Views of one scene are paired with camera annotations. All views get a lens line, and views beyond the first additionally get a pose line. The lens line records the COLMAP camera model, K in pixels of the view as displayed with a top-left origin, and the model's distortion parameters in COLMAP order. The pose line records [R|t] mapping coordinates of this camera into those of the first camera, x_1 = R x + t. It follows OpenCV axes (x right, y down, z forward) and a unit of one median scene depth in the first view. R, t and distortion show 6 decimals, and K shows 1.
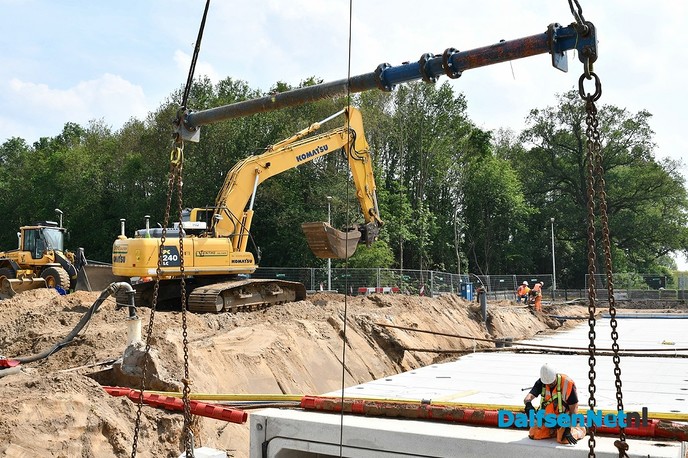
lens RADIAL K [[715.2, 0, 342.1], [0, 715.2, 210.1], [0, 0, 1]] dist [-0.102886, 0.000000]
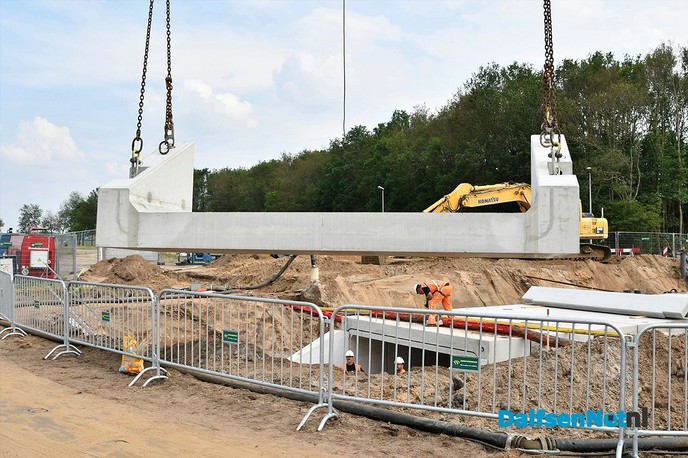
lens RADIAL K [[715.2, 0, 343.9], [0, 715.2, 227.5], [0, 0, 1]] dist [-0.102886, 0.000000]
pose [[0.868549, -0.014647, -0.495387, 0.473455], [0.052642, 0.996635, 0.062829, -0.034826], [0.492800, -0.080648, 0.866397, -0.347301]]
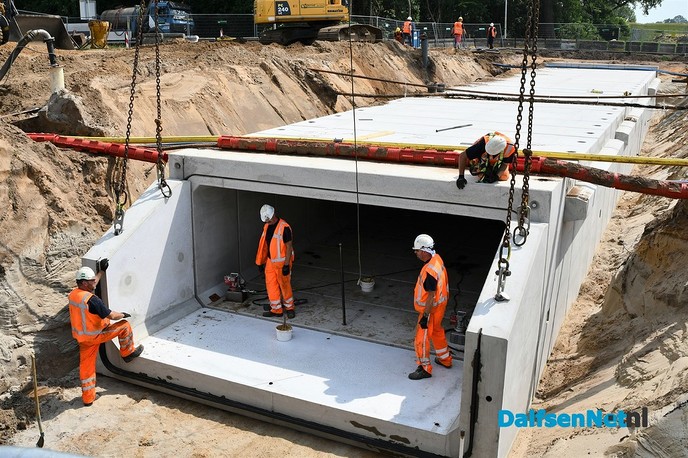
lens RADIAL K [[715.2, 0, 340.7], [0, 715.2, 223.7], [0, 0, 1]] dist [-0.102886, 0.000000]
pose [[0.998446, -0.015616, 0.053492, 0.039769], [-0.004608, 0.933506, 0.358532, 0.003644], [-0.055534, -0.358222, 0.931983, -0.018427]]
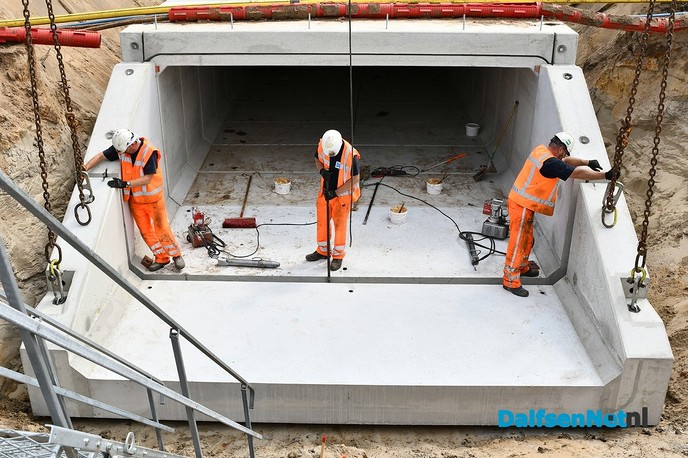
lens RADIAL K [[715.2, 0, 346.6], [0, 715.2, 220.6], [0, 0, 1]] dist [-0.102886, 0.000000]
pose [[0.878410, -0.213275, 0.427679, -0.178525], [-0.044388, 0.854621, 0.517352, 0.017507], [-0.475842, -0.473431, 0.741241, 0.076803]]
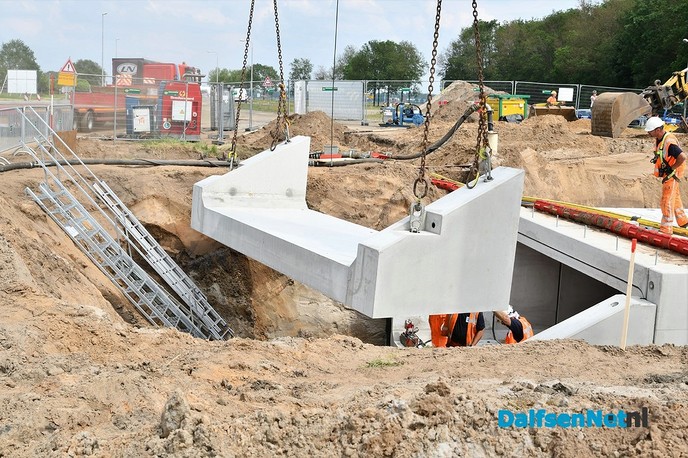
lens RADIAL K [[770.5, 0, 343.6], [0, 770.5, 228.9], [0, 0, 1]] dist [-0.086592, 0.000000]
pose [[0.594448, 0.146248, -0.790723, 0.475669], [0.048976, 0.974912, 0.217134, 0.009906], [0.802641, -0.167802, 0.572372, -0.002041]]
